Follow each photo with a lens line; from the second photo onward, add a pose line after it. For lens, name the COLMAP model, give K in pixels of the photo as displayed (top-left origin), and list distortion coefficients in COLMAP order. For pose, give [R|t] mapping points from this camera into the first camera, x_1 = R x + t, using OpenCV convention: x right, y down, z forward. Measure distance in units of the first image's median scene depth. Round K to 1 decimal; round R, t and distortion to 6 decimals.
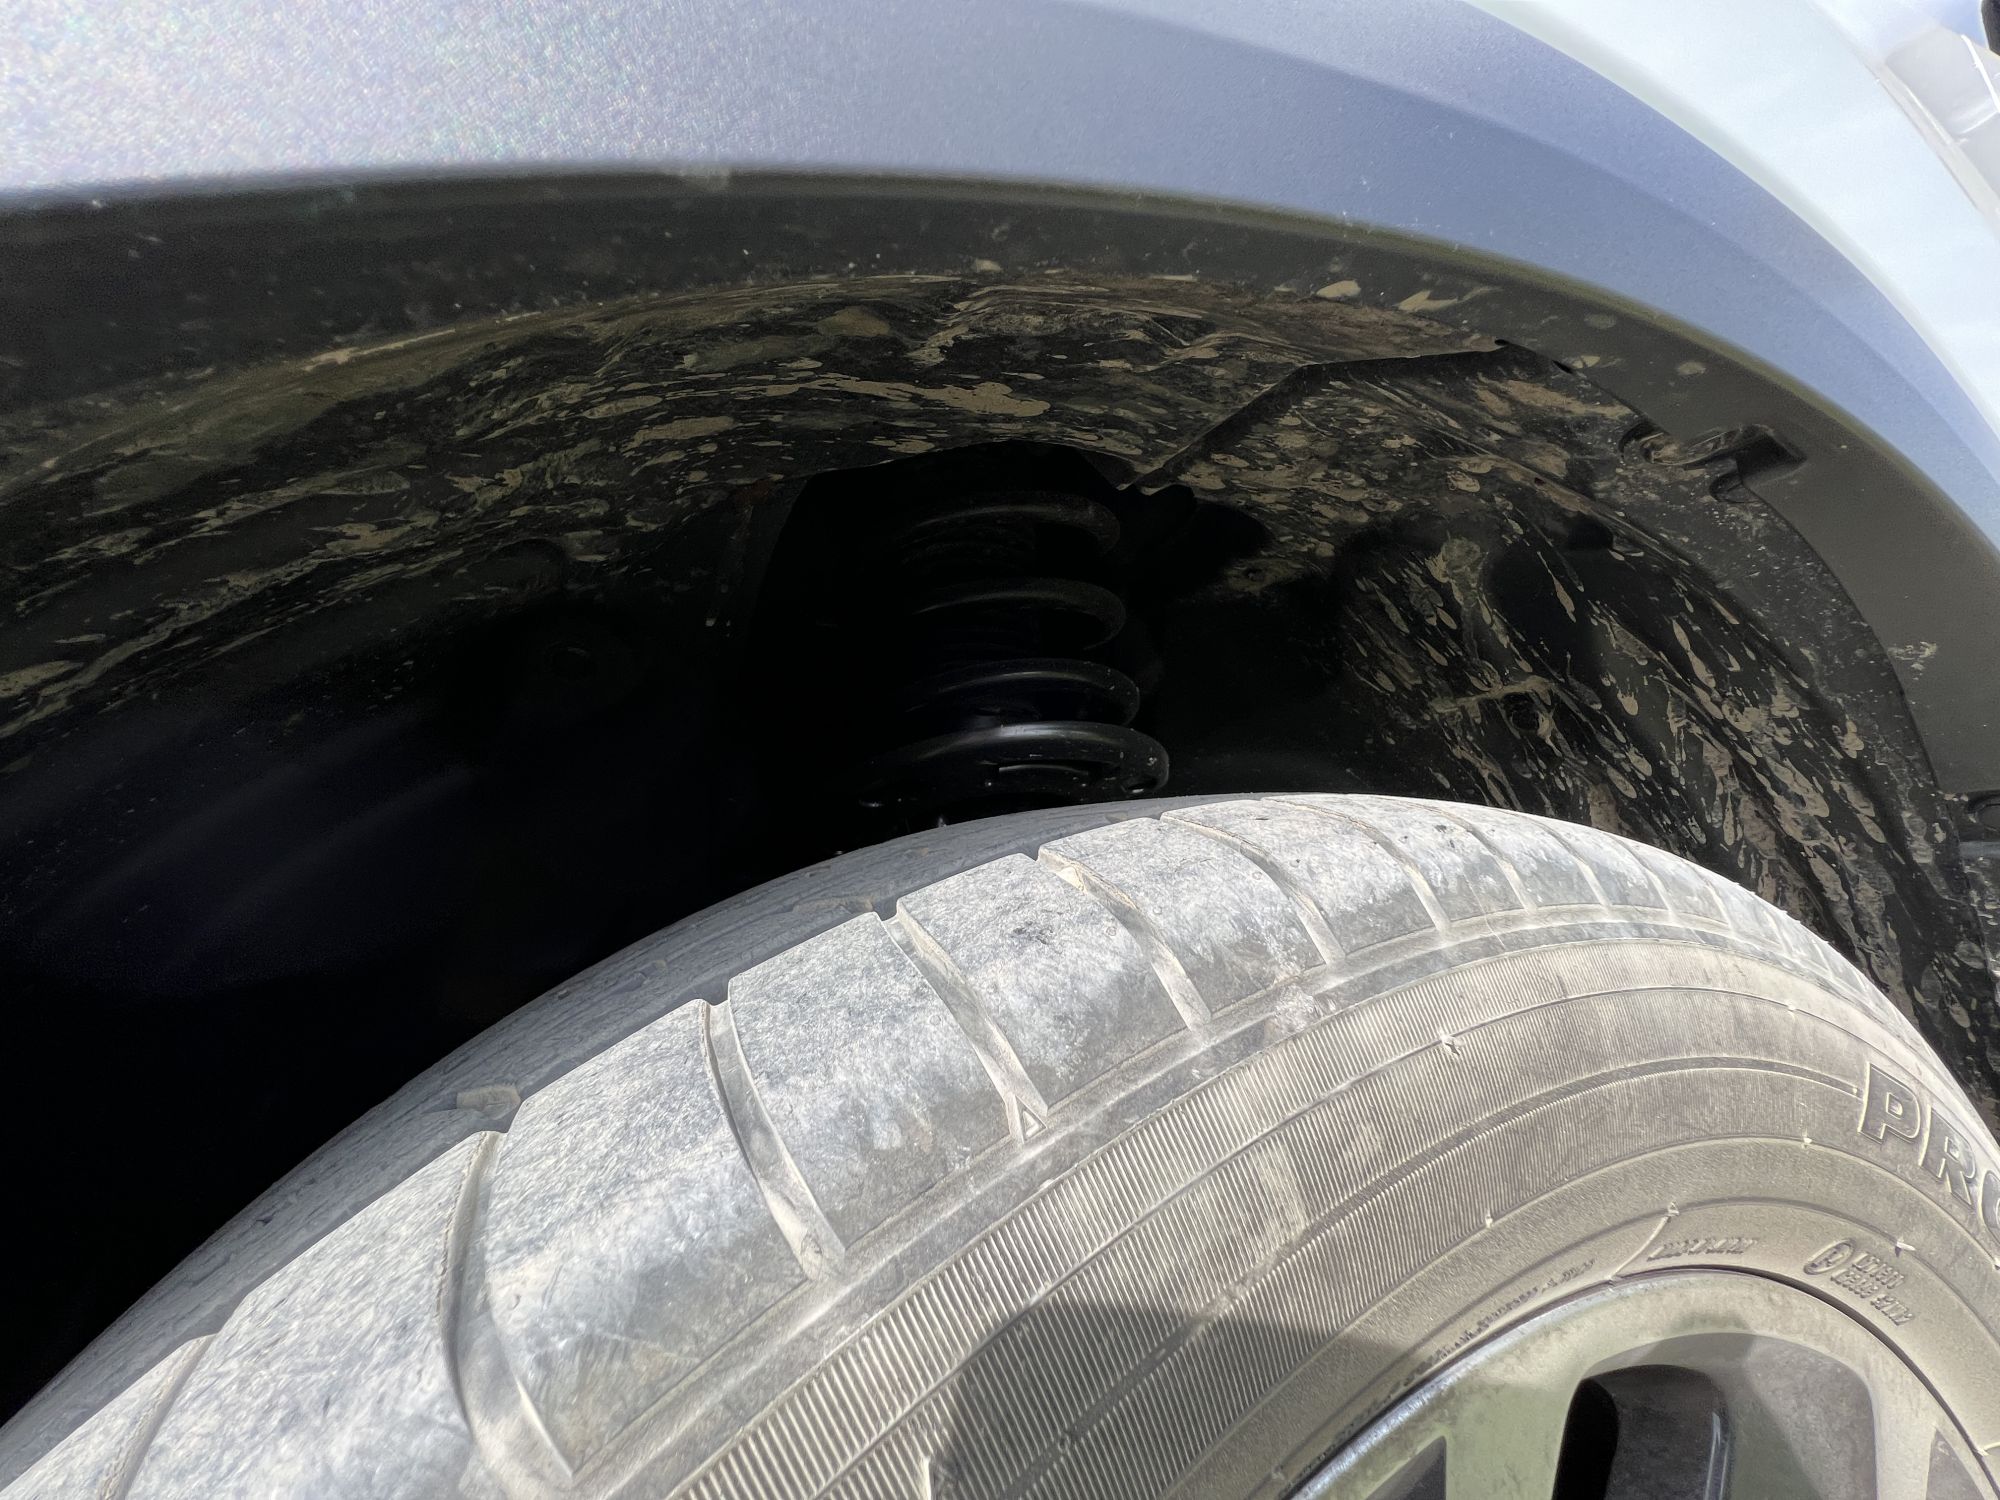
lens RADIAL K [[799.8, 0, 1009.9], [0, 799.8, 760.0], [0, 0, 1]] dist [-0.000534, 0.000122]
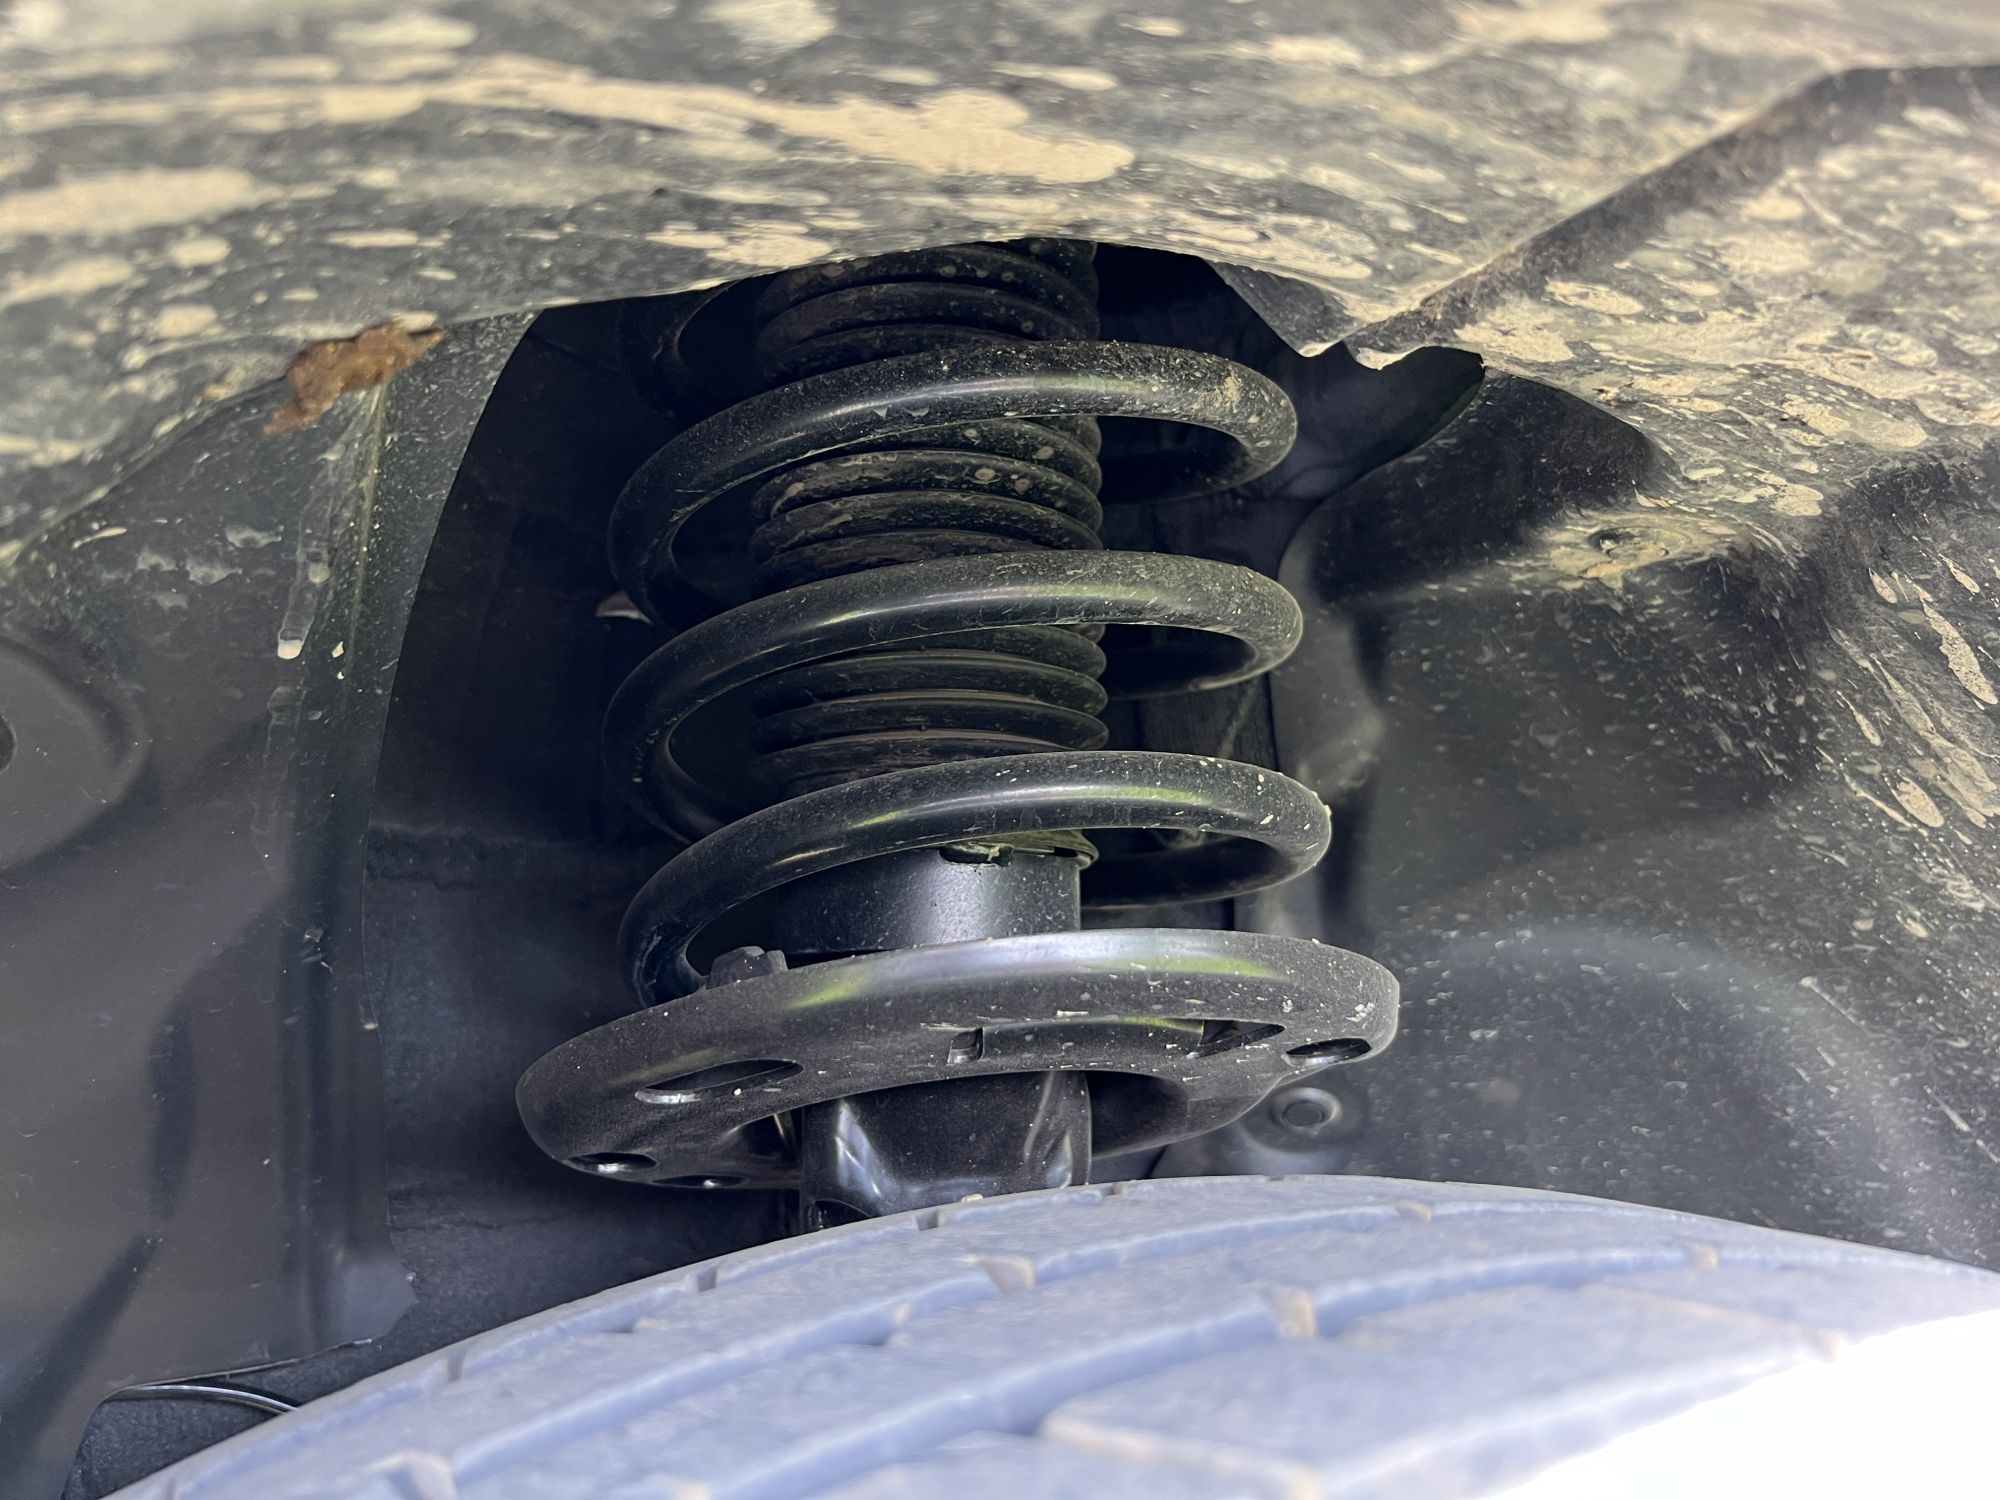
lens RADIAL K [[1531.1, 0, 998.1], [0, 1531.1, 749.1], [0, 0, 1]] dist [0.014549, -0.024392]
pose [[0.998412, 0.039010, -0.040637, 0.025728], [-0.040035, 0.998893, -0.024713, -0.135767], [0.039628, 0.026300, 0.998868, 0.269384]]
